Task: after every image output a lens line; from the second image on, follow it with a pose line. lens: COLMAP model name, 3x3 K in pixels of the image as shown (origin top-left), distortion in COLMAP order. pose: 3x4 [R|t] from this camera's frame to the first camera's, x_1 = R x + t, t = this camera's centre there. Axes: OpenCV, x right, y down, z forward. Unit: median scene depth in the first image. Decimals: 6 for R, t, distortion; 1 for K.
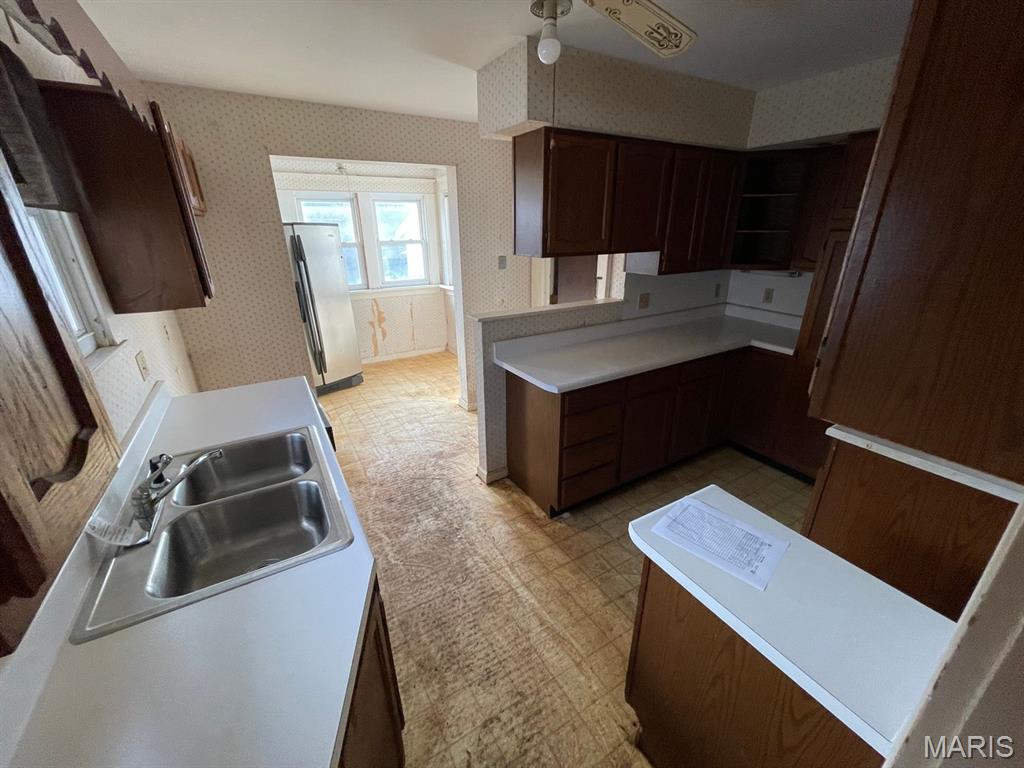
lens RADIAL K [[410.2, 0, 512.8], [0, 410.2, 384.2], [0, 0, 1]] dist [0.003560, 0.000985]
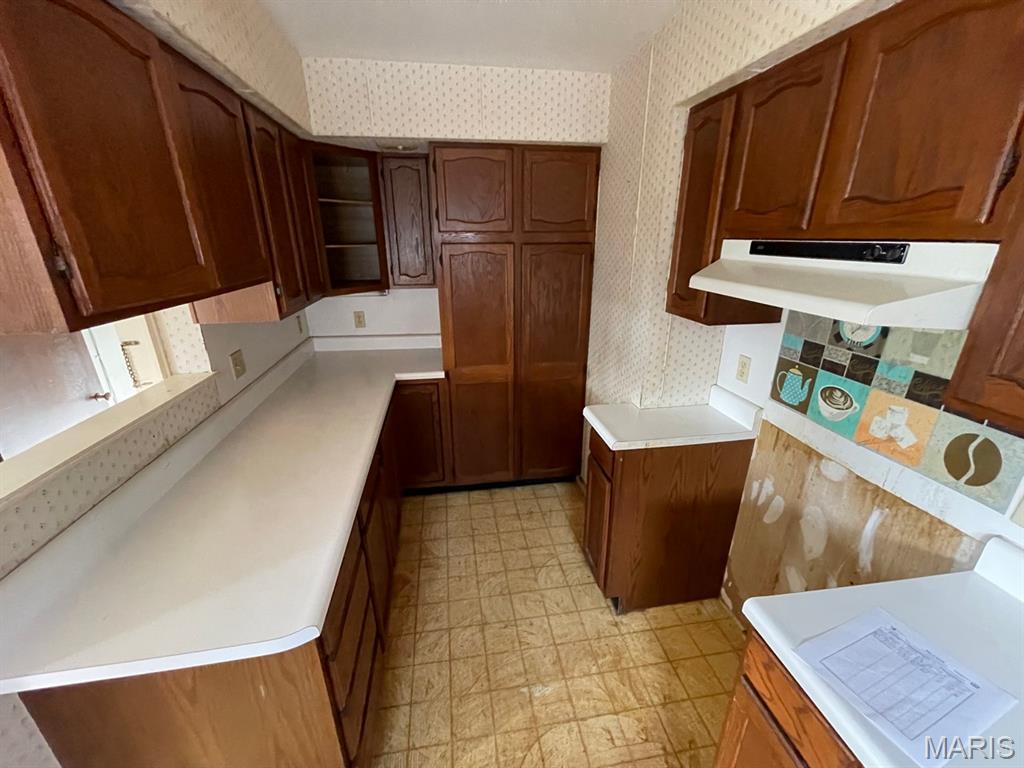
lens RADIAL K [[410.2, 0, 506.9], [0, 410.2, 387.0], [0, 0, 1]] dist [0.003560, 0.000985]
pose [[0.386709, -0.313380, 0.867323, -0.073618], [0.343694, 0.921710, 0.179790, -0.170226], [-0.855763, 0.228567, 0.464140, 0.460941]]
